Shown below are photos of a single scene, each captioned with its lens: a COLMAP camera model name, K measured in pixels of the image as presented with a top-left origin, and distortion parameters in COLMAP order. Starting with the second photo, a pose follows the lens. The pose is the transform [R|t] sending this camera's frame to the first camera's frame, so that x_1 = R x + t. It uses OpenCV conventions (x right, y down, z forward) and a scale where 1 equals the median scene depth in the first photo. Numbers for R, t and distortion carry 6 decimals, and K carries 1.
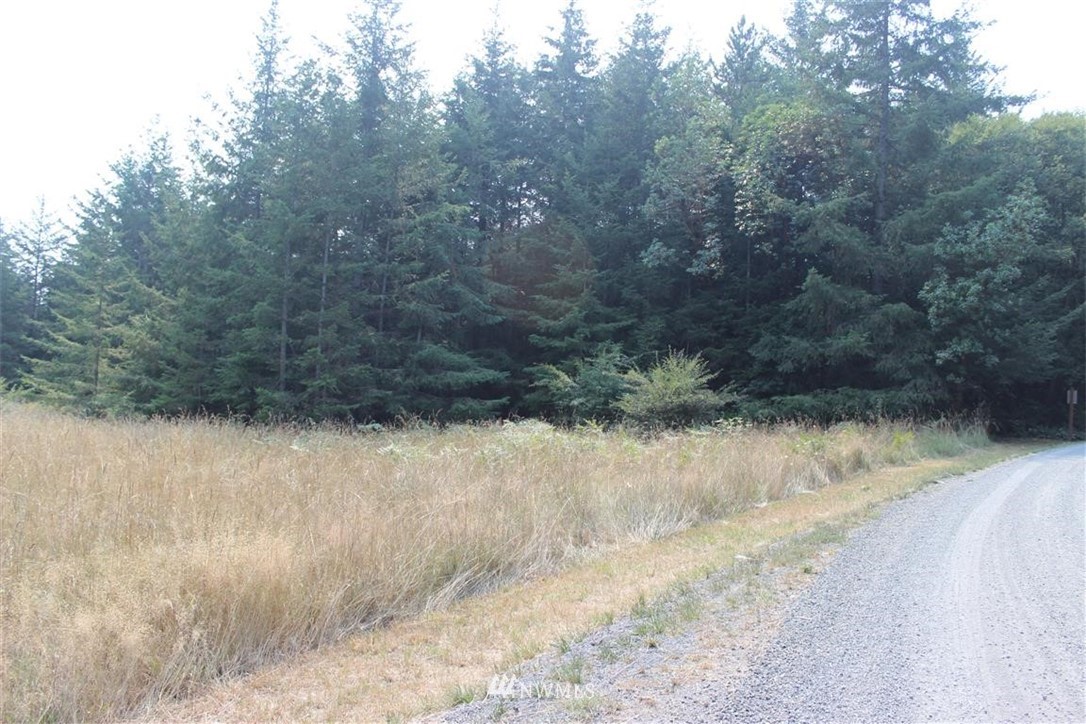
lens RADIAL K [[911.2, 0, 543.0], [0, 911.2, 362.0], [0, 0, 1]] dist [-0.005540, -0.000377]
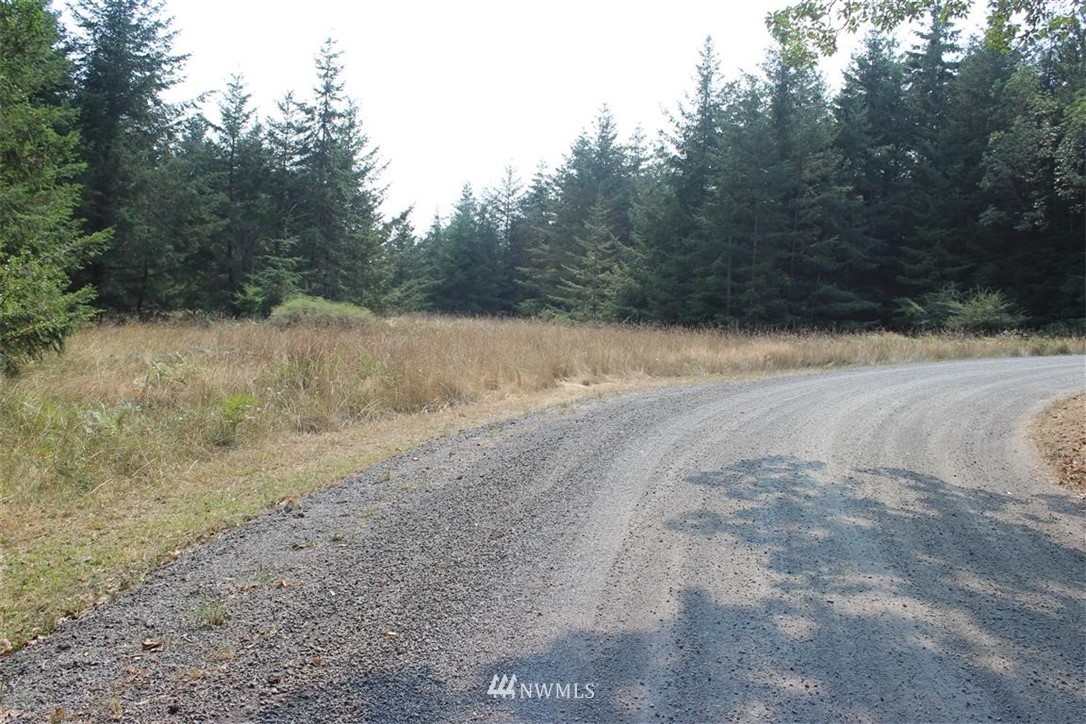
lens RADIAL K [[980.8, 0, 543.0], [0, 980.8, 362.0], [0, 0, 1]] dist [-0.106770, 0.006269]
pose [[0.919158, 0.011997, -0.393706, 0.076403], [0.015718, 0.997623, 0.067094, -0.006773], [0.393575, -0.067858, 0.916784, -0.633389]]
